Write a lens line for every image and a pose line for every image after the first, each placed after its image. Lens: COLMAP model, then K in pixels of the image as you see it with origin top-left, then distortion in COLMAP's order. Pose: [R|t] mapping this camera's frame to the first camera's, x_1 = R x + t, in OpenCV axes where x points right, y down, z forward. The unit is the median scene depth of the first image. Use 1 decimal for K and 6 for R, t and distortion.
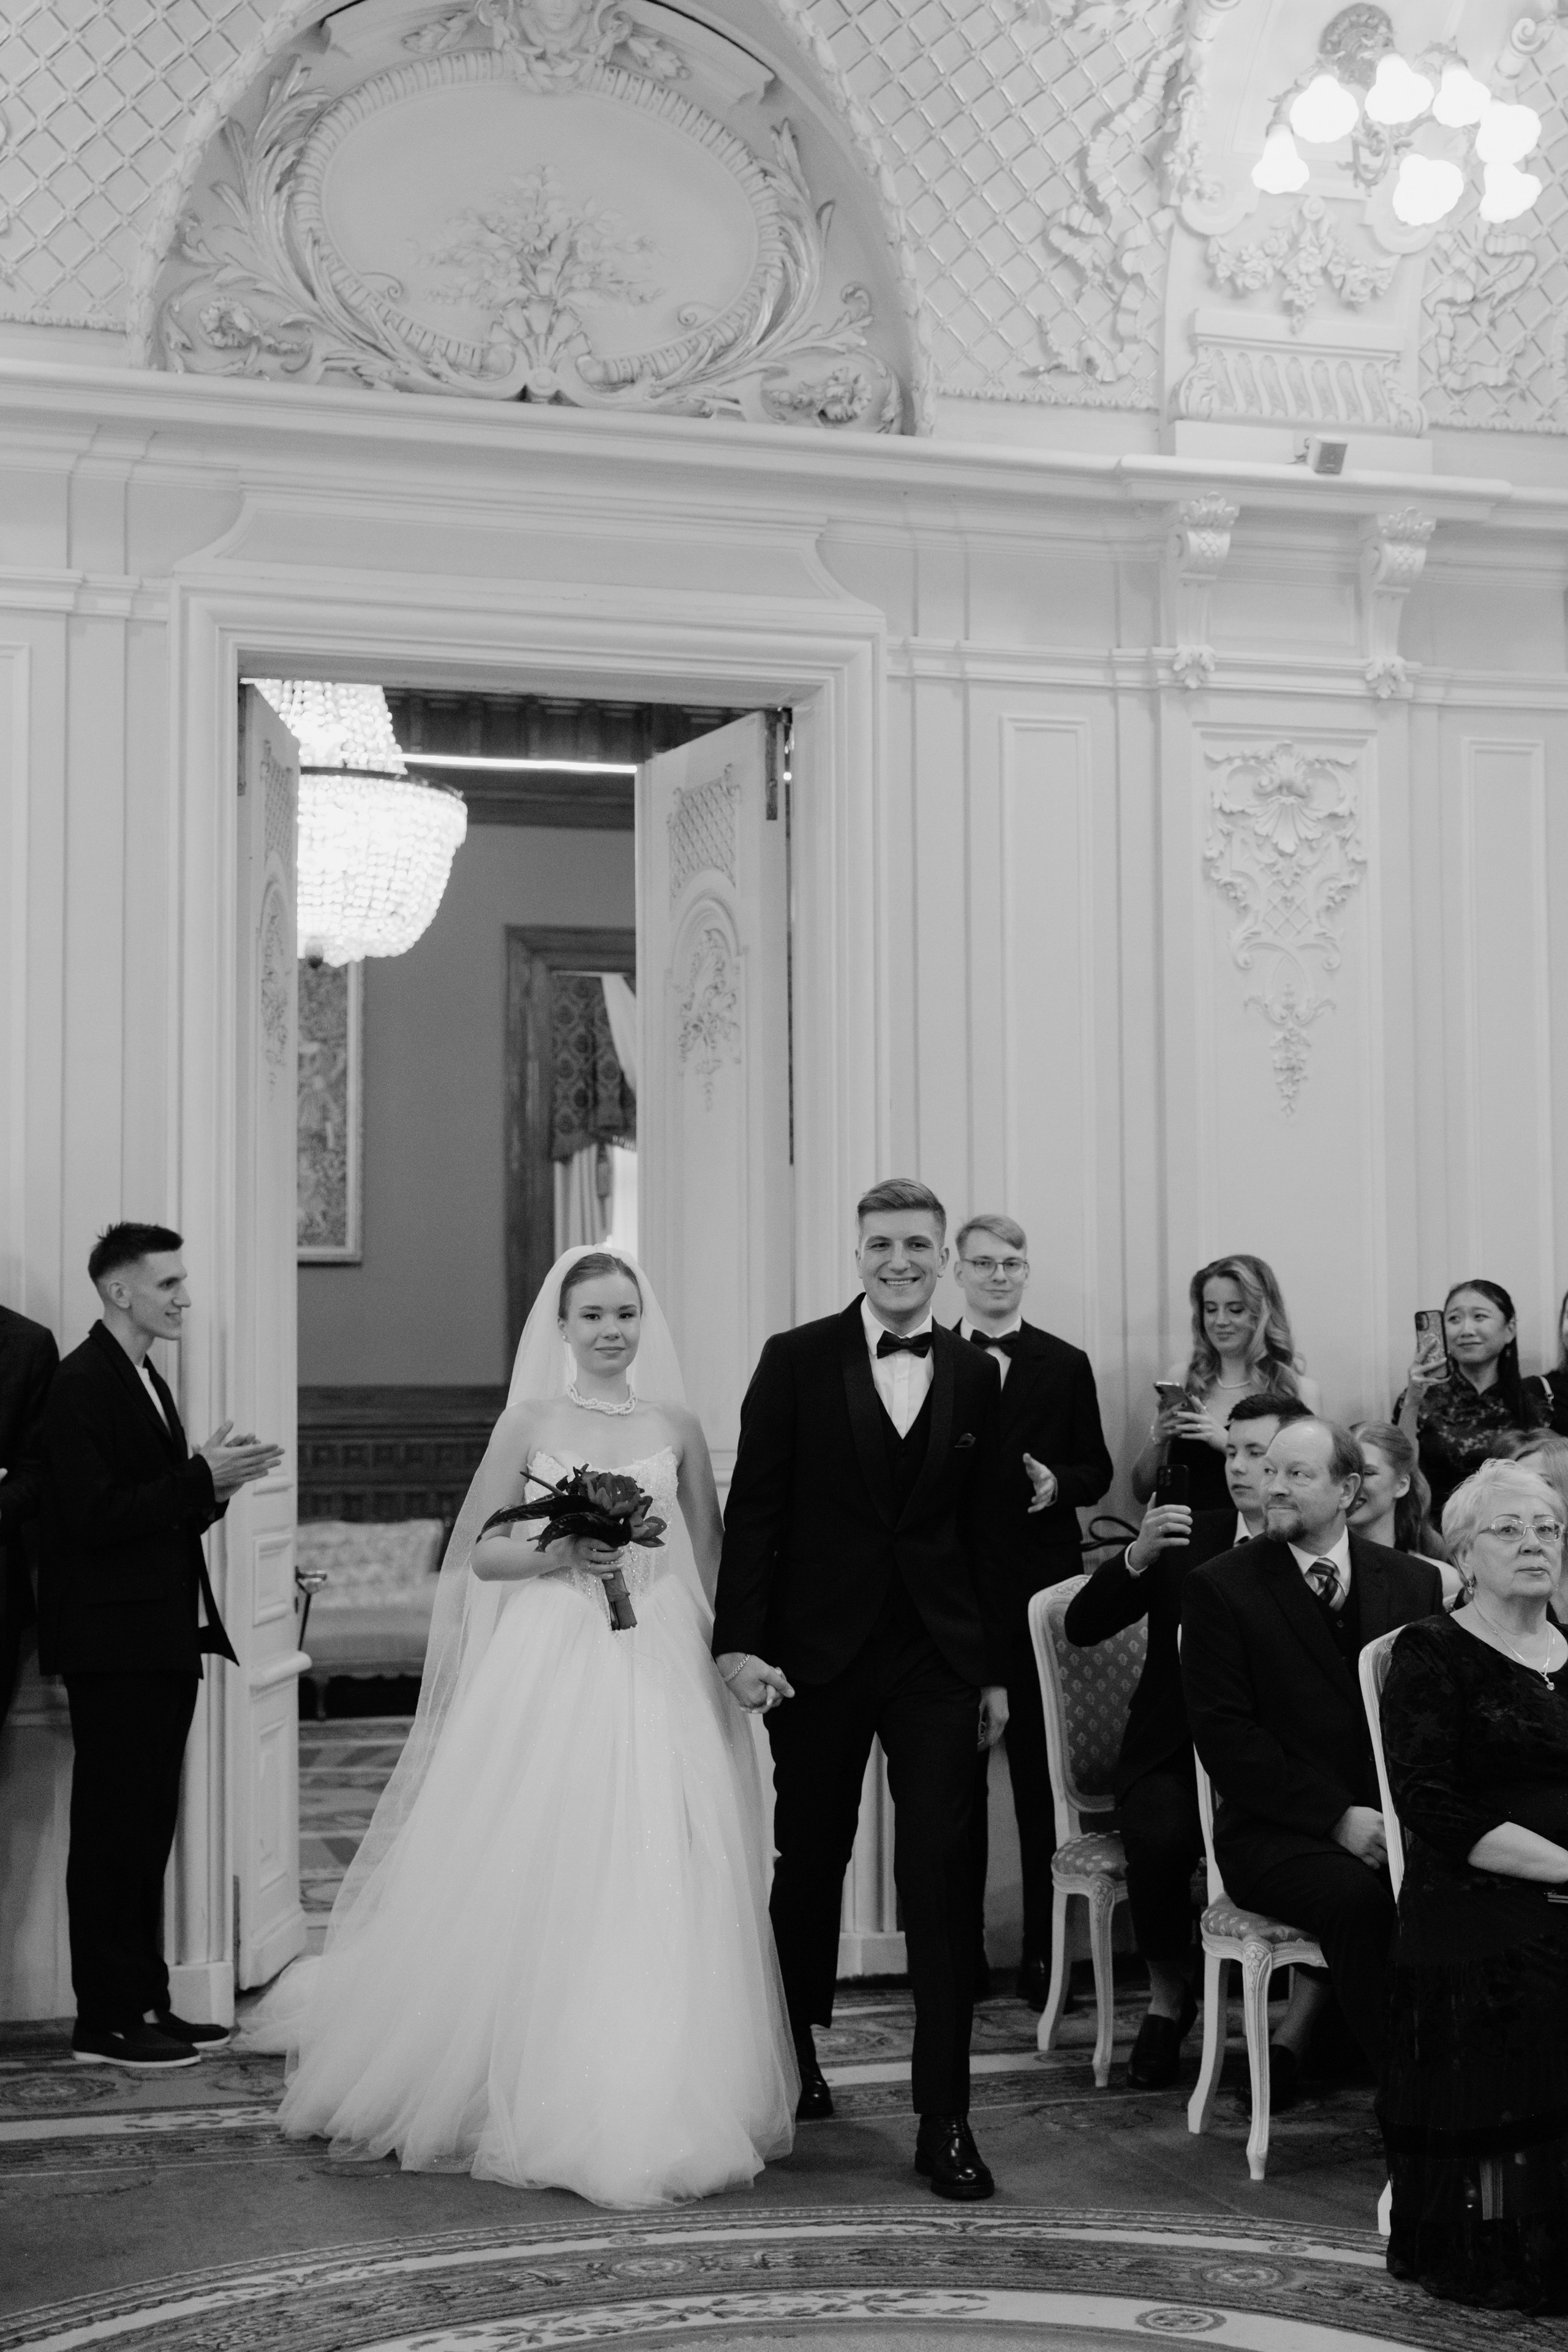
lens RADIAL K [[3245.2, 0, 796.4], [0, 3245.2, 1187.6], [0, 0, 1]] dist [0.010594, 0.000000]
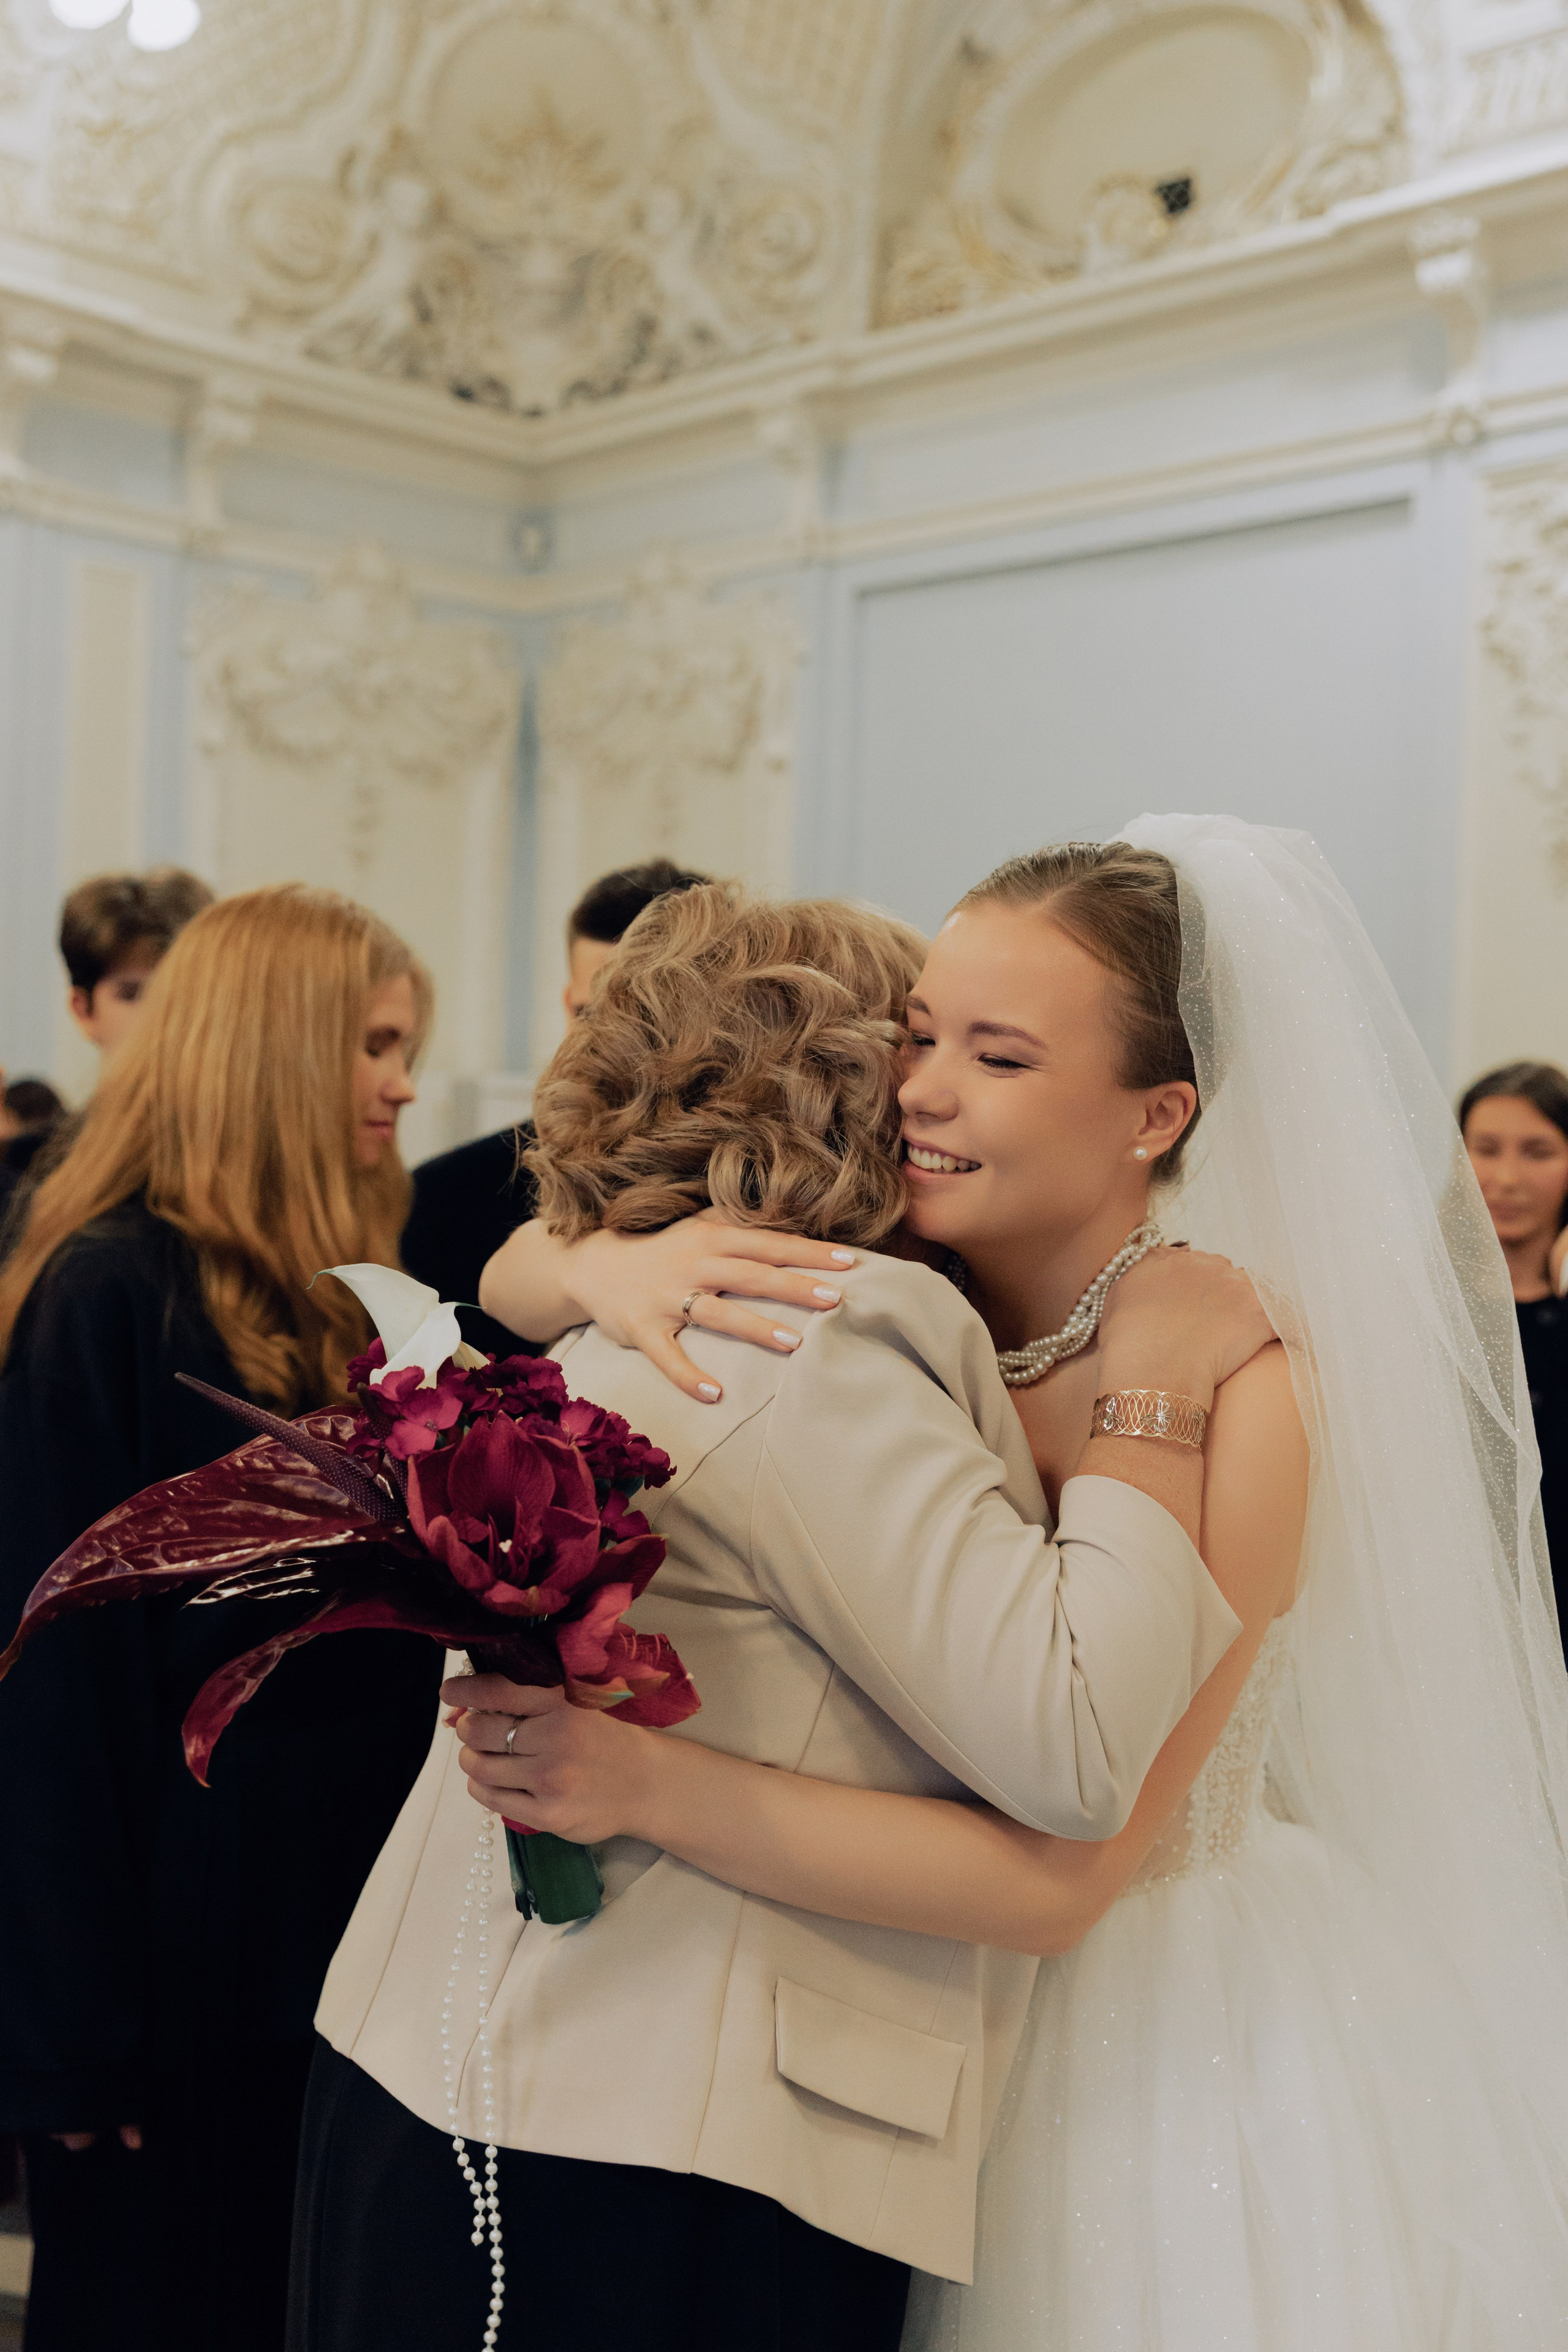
lens RADIAL K [[2702.4, 0, 793.8], [0, 2702.4, 1199.3], [0, 0, 1]] dist [0.006336, 0.000000]
pose [[0.862634, 0.030366, 0.504916, -0.025178], [-0.066861, 0.996283, 0.054313, 0.002031], [-0.501390, -0.080612, 0.861458, 0.138315]]
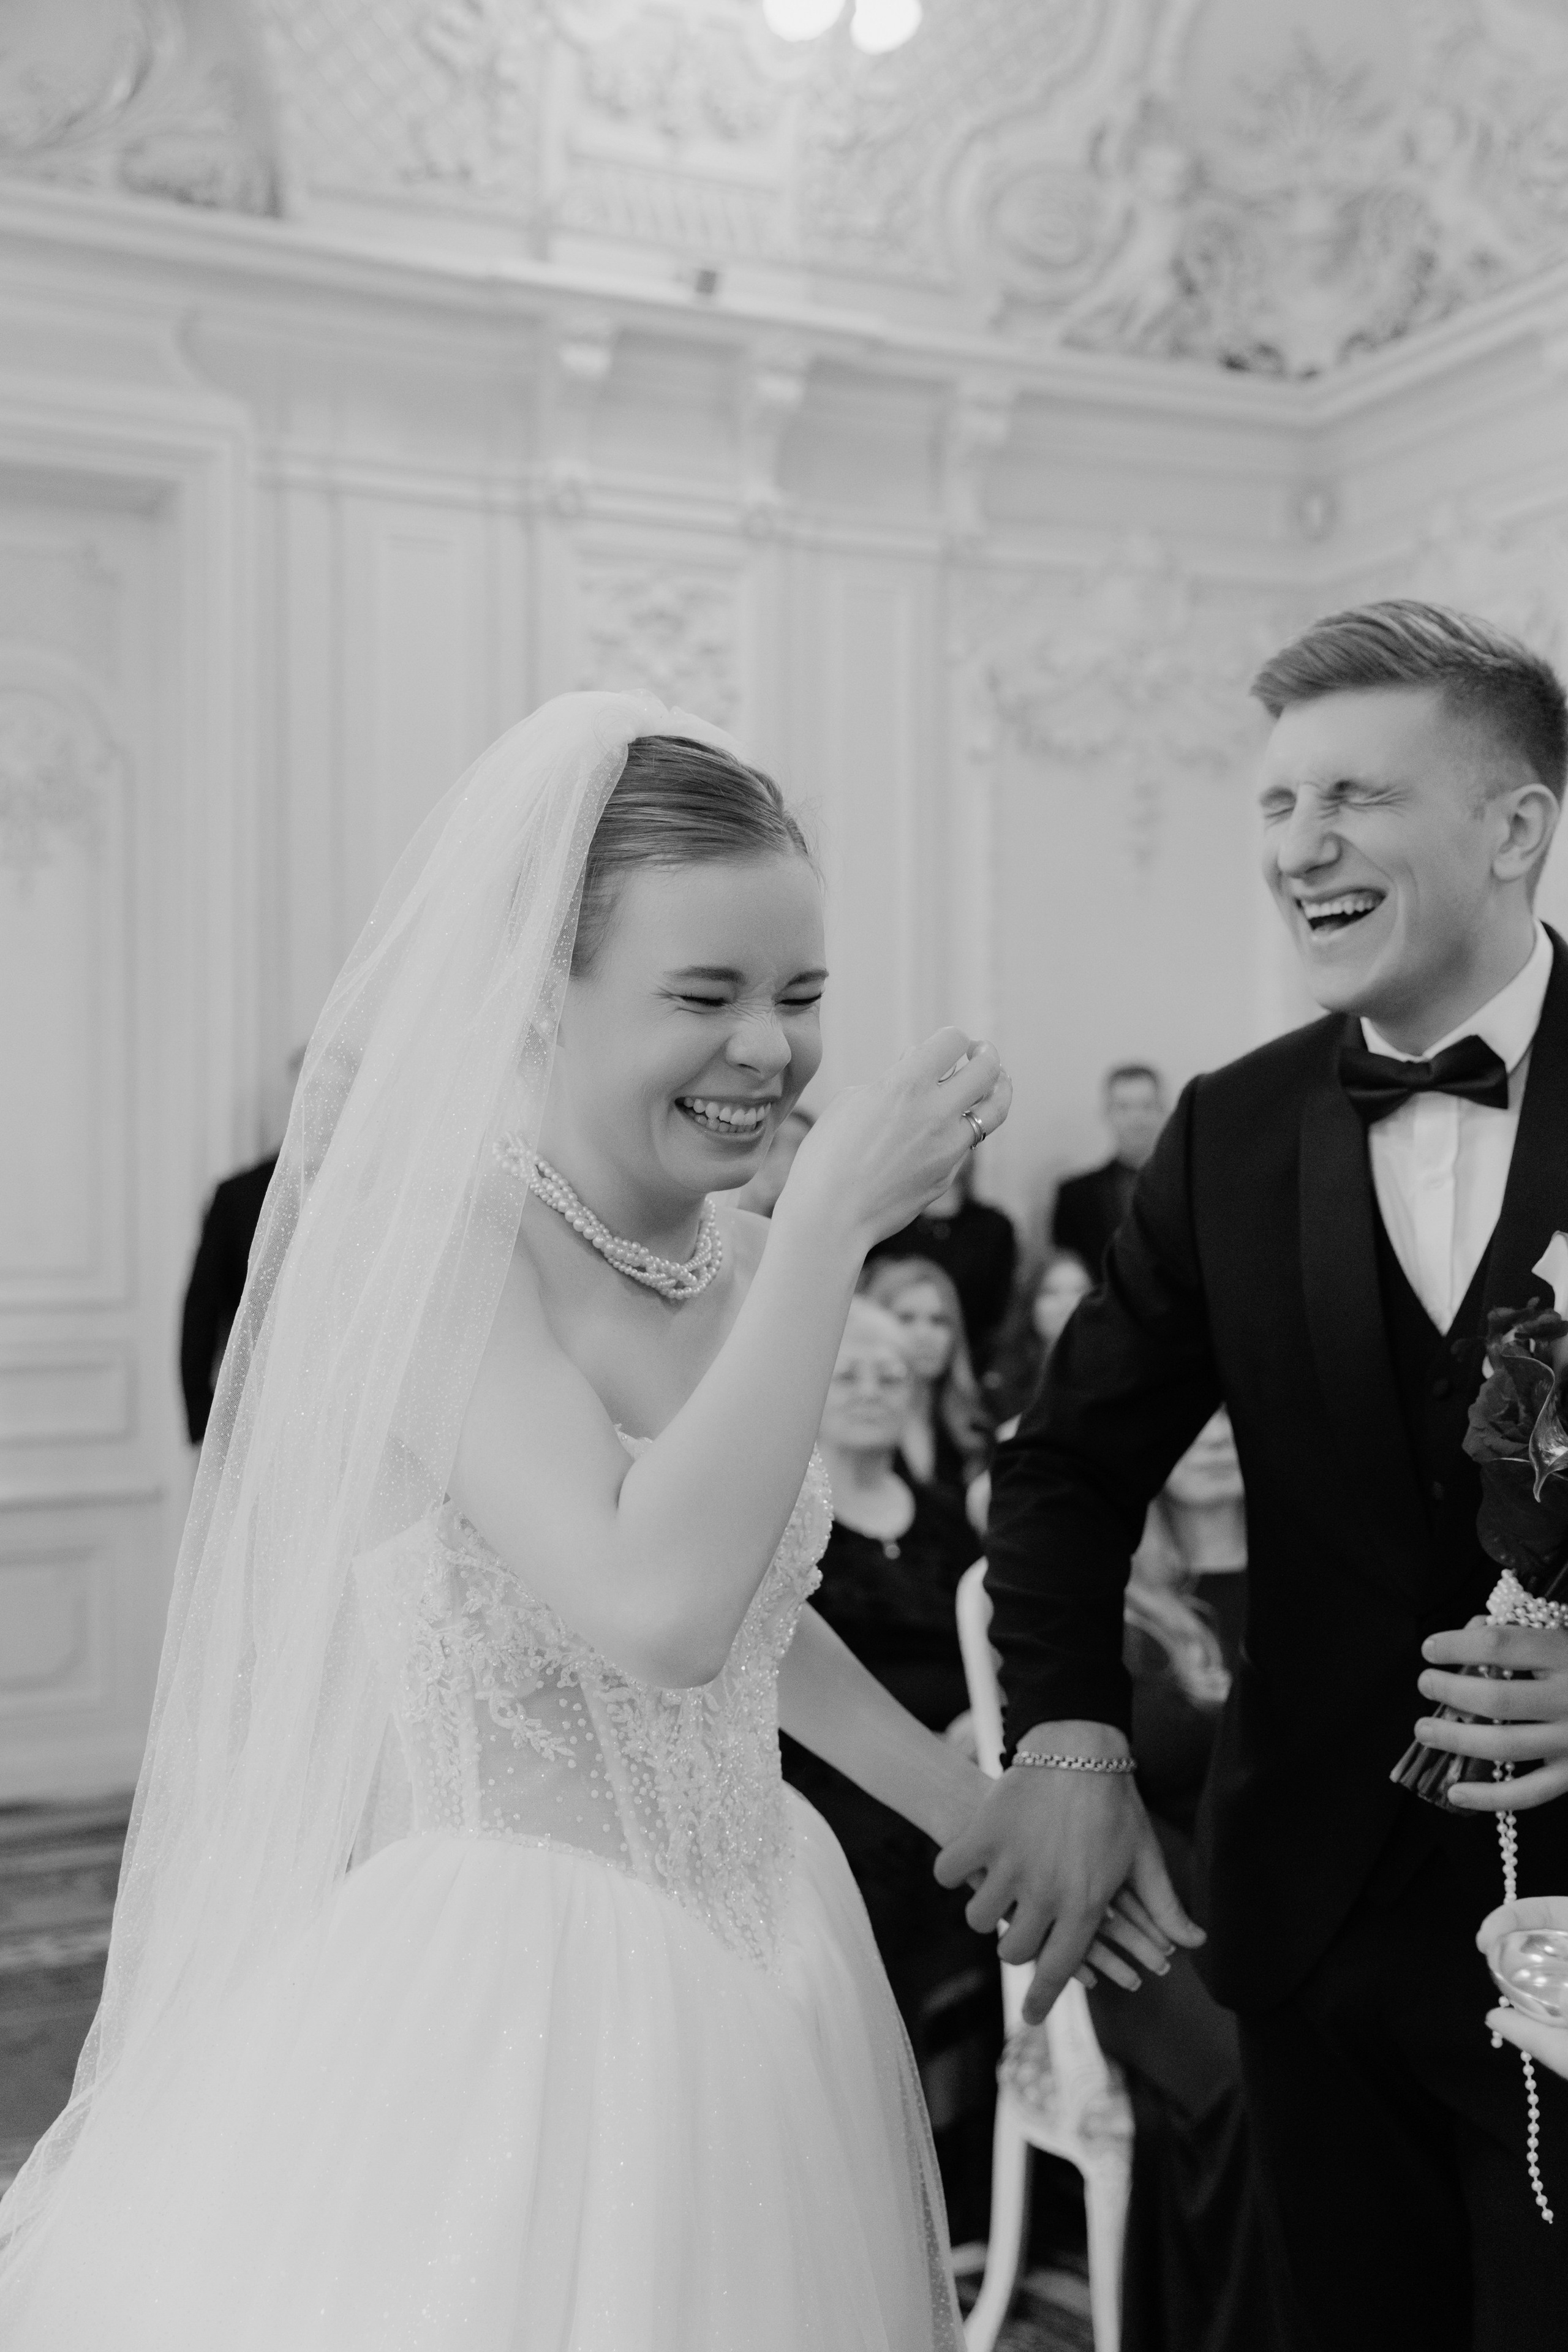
lens RADIAL K [[2613.8, 0, 807.3], [0, 2613.8, 1171.1], [0, 0, 1]] dist [0.026065, 0.000000]
pose [[0.983373, 0.002694, 0.181577, 0.048459], [-0.013236, 0.998294, 0.056870, 0.002587], [-0.181114, -0.058328, 0.981731, 0.182861]]
